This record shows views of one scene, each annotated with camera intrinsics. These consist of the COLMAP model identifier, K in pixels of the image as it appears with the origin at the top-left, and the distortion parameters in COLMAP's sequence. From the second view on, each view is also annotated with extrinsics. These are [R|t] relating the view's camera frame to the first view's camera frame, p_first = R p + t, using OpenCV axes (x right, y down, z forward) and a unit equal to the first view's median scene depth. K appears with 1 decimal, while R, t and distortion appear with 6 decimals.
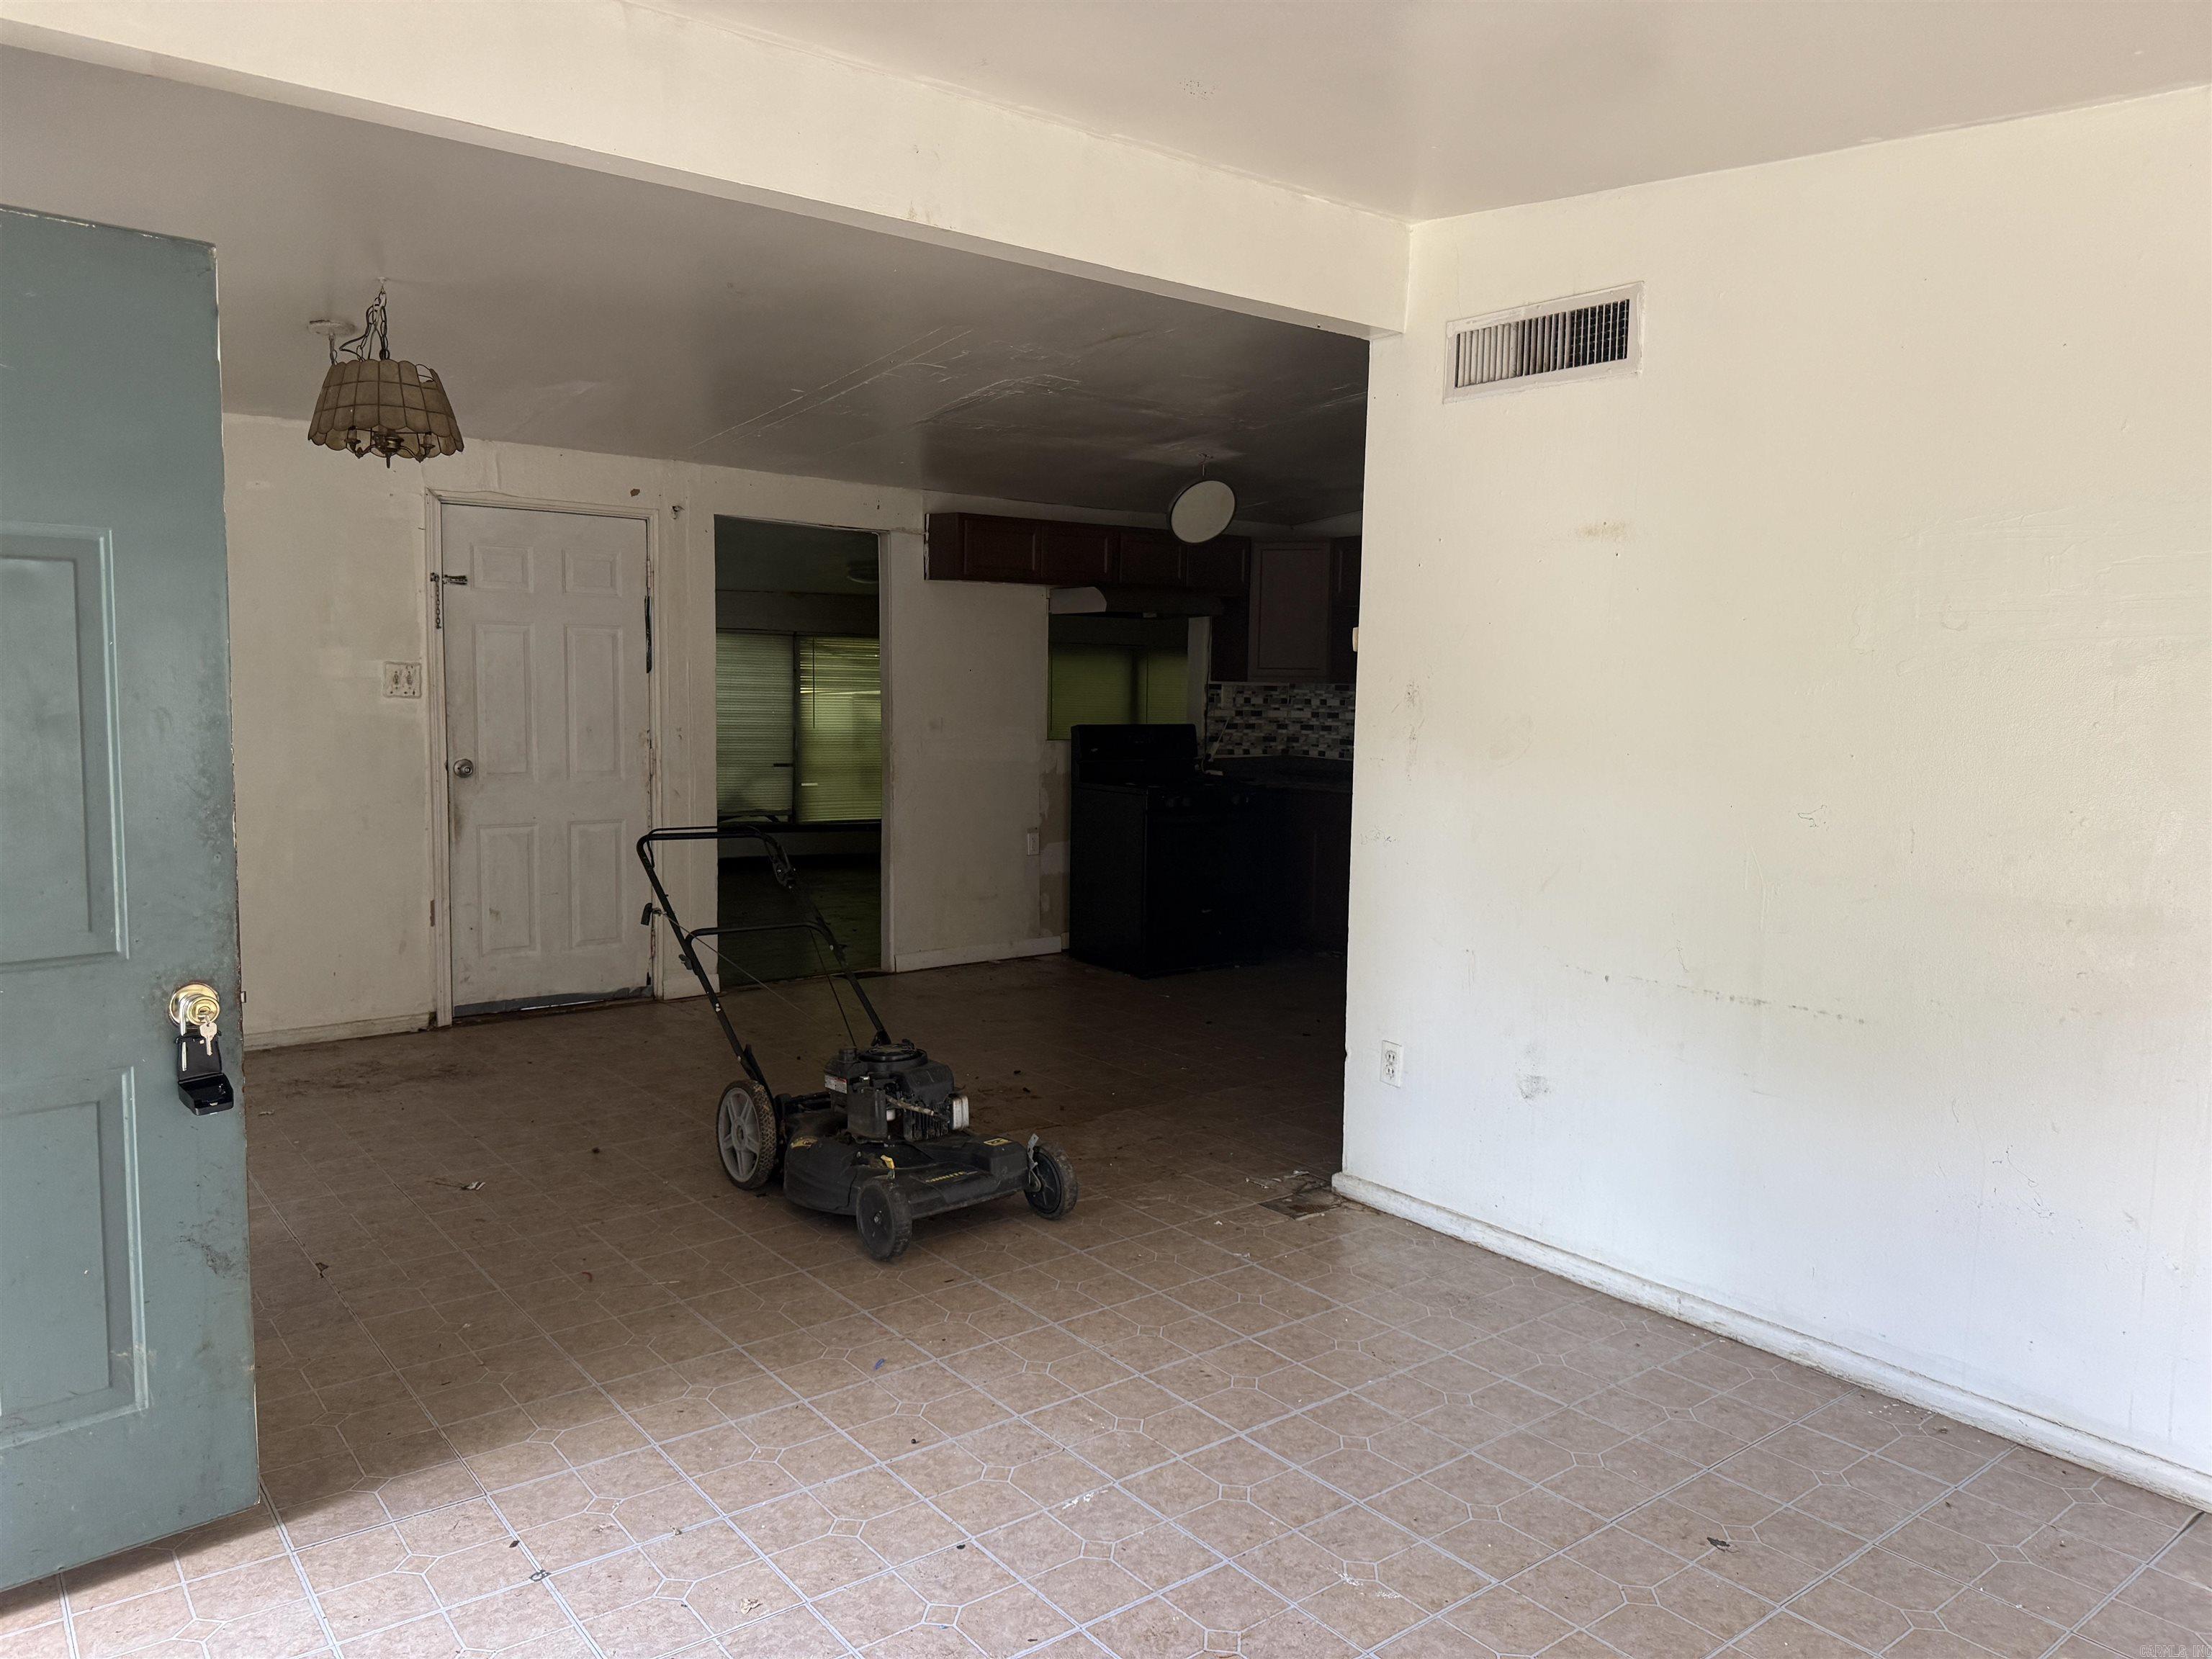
lens RADIAL K [[1566.6, 0, 1104.6], [0, 1566.6, 816.3], [0, 0, 1]] dist [0.002922, -0.015874]
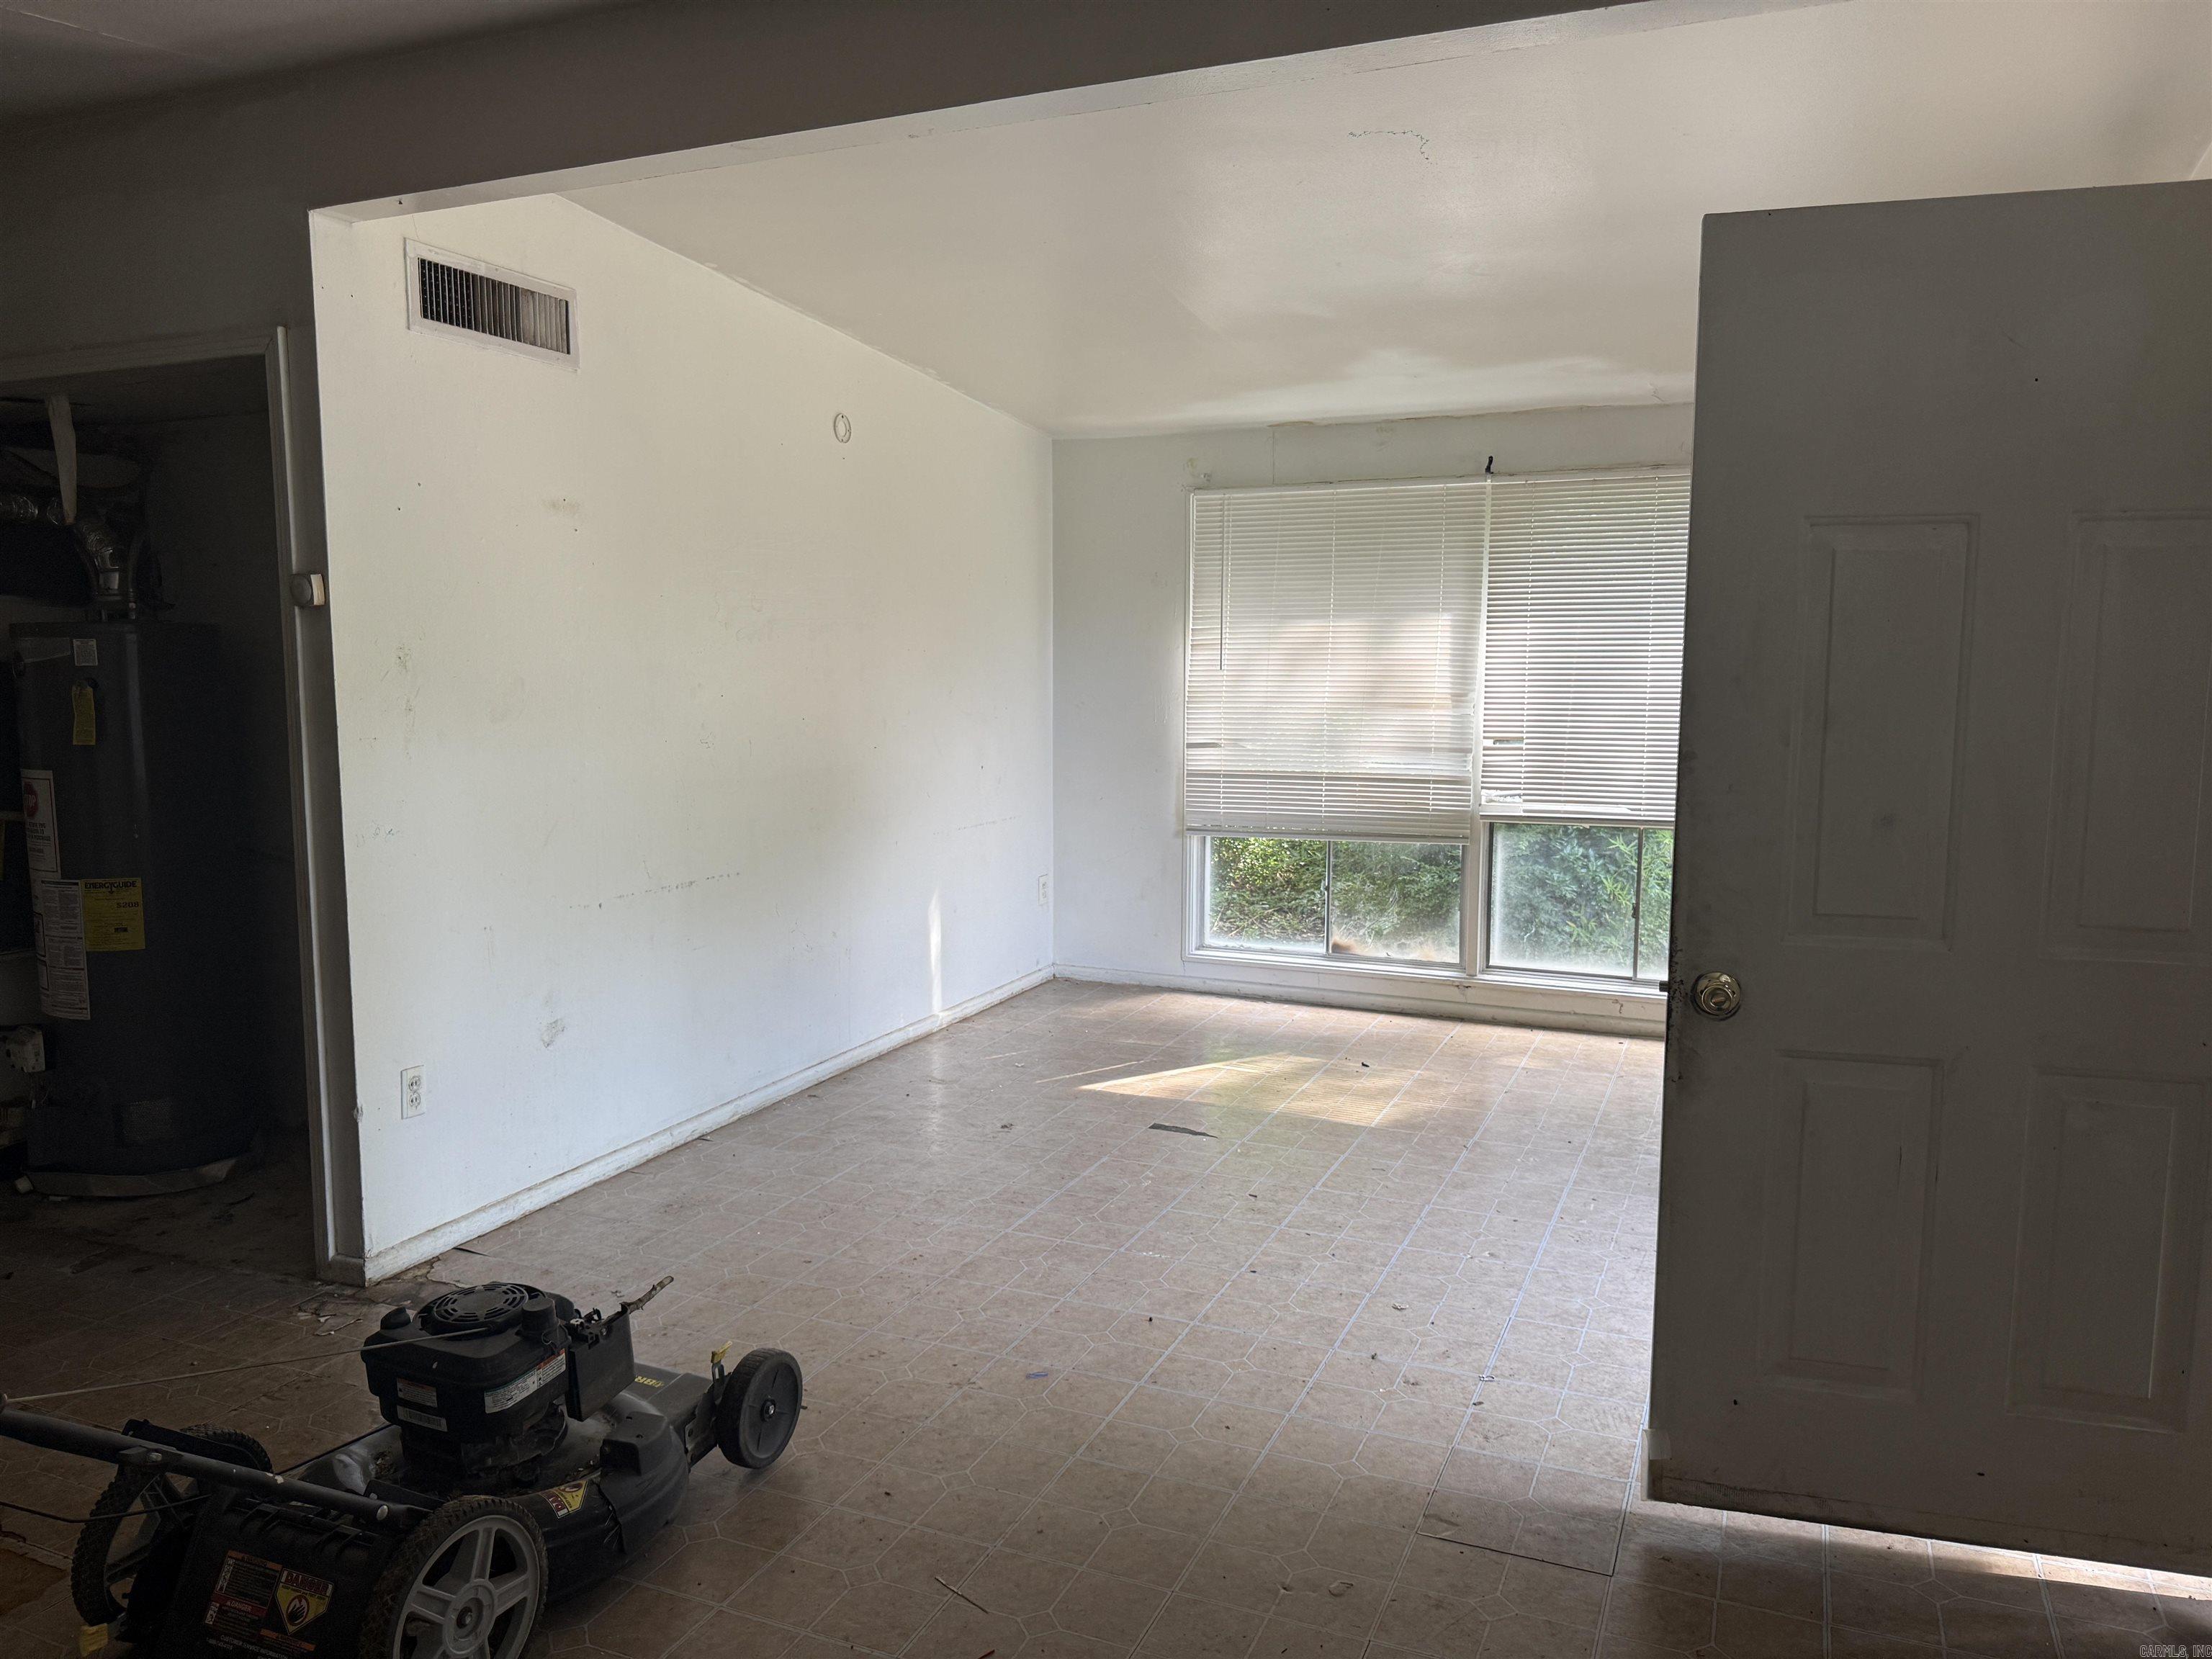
lens RADIAL K [[1566.6, 0, 1107.2], [0, 1566.6, 841.7], [0, 0, 1]] dist [0.002922, -0.015874]
pose [[-0.486637, -0.119213, 0.865432, -0.814927], [0.072841, 0.981659, 0.176182, -0.112281], [-0.870562, 0.148776, -0.469028, 1.170988]]
